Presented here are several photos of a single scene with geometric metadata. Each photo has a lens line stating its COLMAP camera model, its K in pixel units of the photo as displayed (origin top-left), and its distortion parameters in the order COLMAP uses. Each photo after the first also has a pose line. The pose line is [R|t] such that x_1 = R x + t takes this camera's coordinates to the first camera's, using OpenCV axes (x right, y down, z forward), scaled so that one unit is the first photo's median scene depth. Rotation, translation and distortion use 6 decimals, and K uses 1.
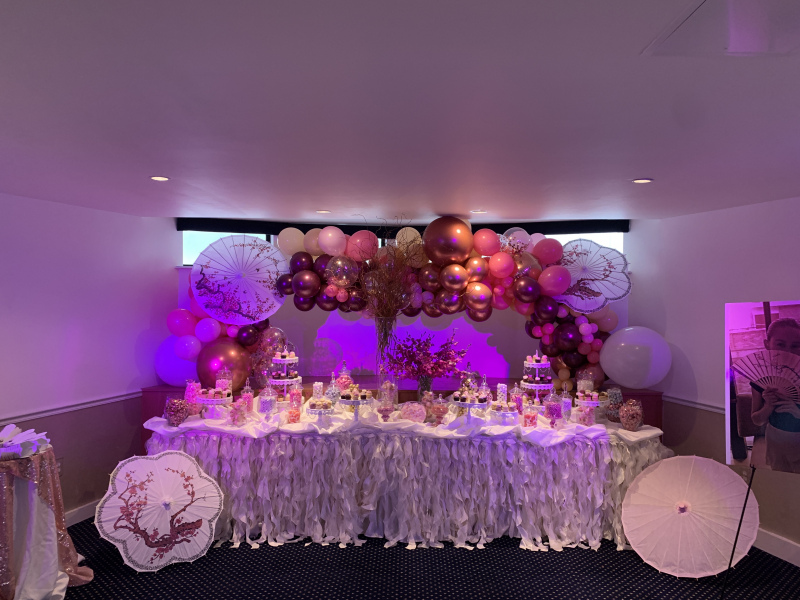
lens RADIAL K [[596.4, 0, 400.0], [0, 596.4, 300.0], [0, 0, 1]] dist [0.064323, -0.085709]
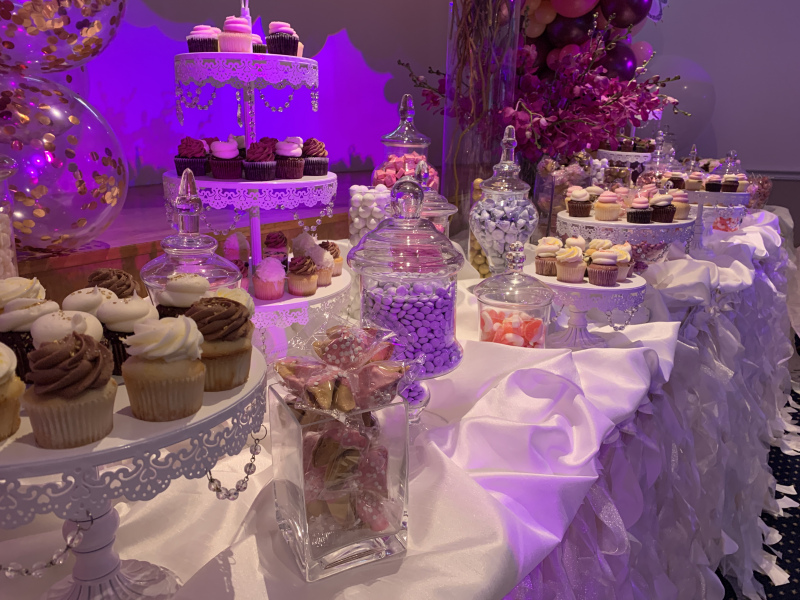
lens RADIAL K [[596.4, 0, 400.0], [0, 596.4, 300.0], [0, 0, 1]] dist [0.064323, -0.085709]
pose [[0.583566, -0.220812, 0.781469, -0.310425], [-0.007072, 0.960903, 0.276794, 0.110119], [-0.812035, -0.167054, 0.559189, 0.811626]]
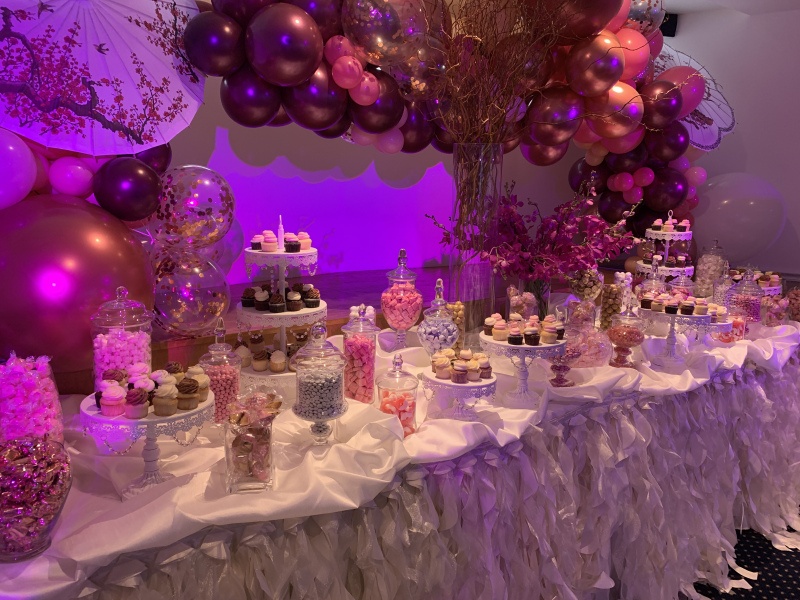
lens RADIAL K [[596.4, 0, 400.0], [0, 596.4, 300.0], [0, 0, 1]] dist [0.064323, -0.085709]
pose [[0.818219, -0.107418, 0.564782, -0.325553], [-0.005210, 0.980964, 0.194121, 0.054217], [-0.574883, -0.161776, 0.802084, 0.640598]]
